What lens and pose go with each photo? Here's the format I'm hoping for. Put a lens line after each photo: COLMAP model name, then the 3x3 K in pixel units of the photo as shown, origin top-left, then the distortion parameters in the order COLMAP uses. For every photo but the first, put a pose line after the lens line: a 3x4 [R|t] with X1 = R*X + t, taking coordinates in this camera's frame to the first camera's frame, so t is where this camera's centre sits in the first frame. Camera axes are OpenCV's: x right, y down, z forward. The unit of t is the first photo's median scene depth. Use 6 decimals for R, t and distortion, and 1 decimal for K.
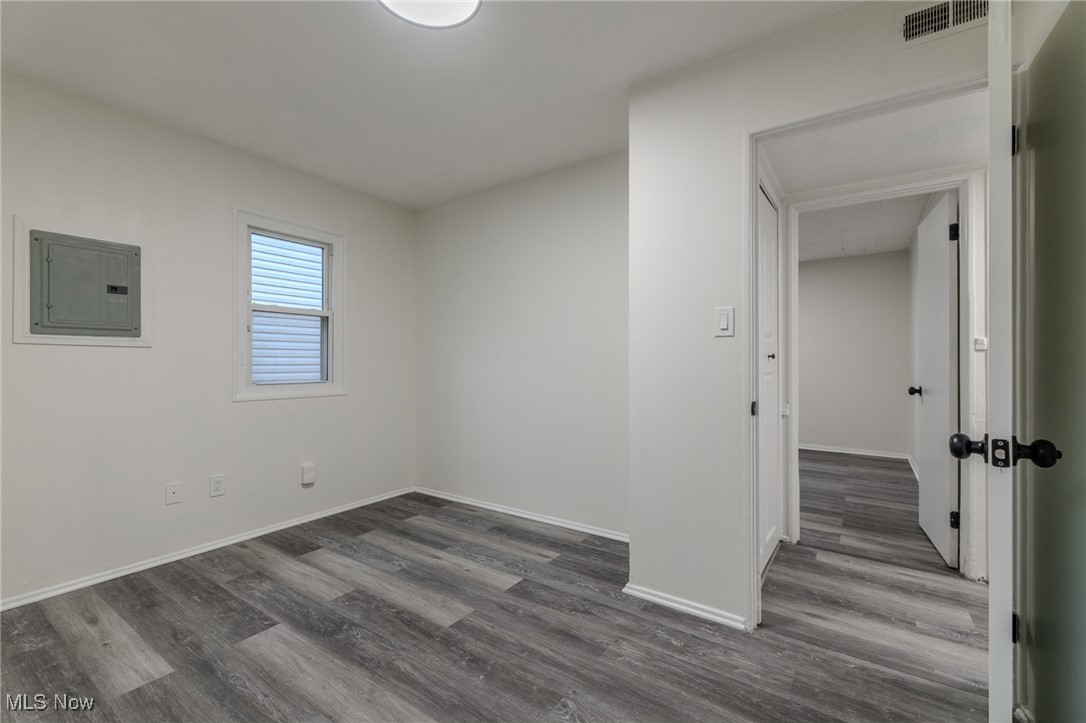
lens RADIAL K [[466.0, 0, 545.5], [0, 466.0, 361.0], [0, 0, 1]] dist [0.009041, -0.000877]
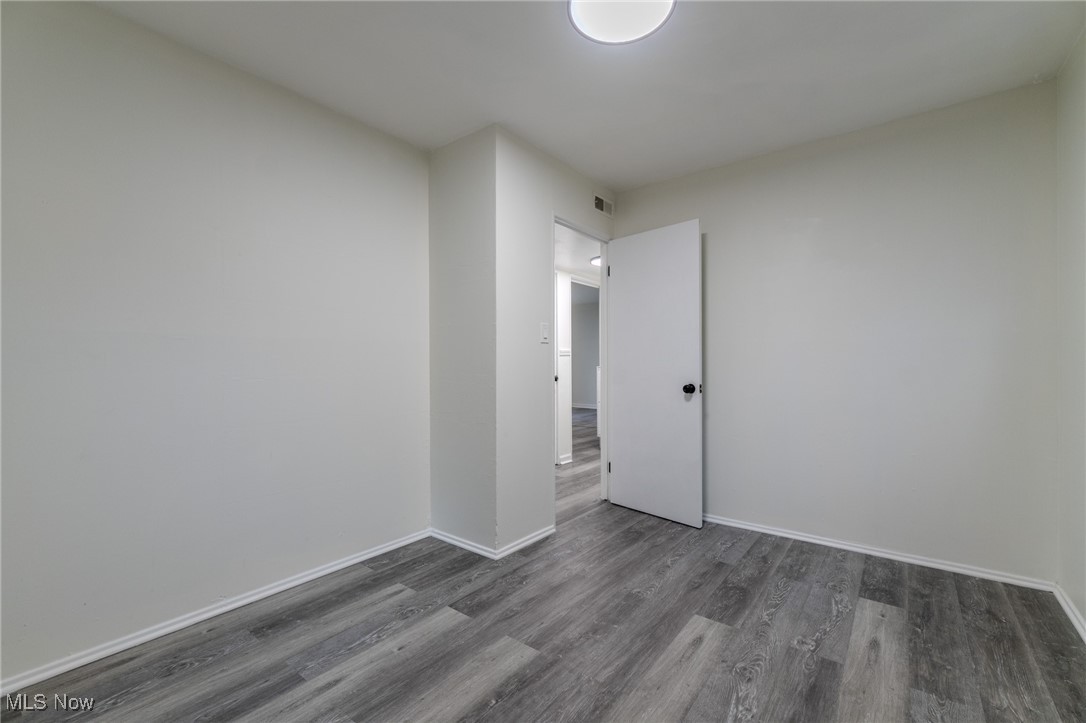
lens RADIAL K [[466.0, 0, 545.5], [0, 466.0, 361.0], [0, 0, 1]] dist [0.009041, -0.000877]
pose [[0.047401, 0.000582, 0.998876, -0.967185], [-0.002265, 0.999997, -0.000475, 0.006135], [-0.998873, -0.002240, 0.047402, 0.821208]]
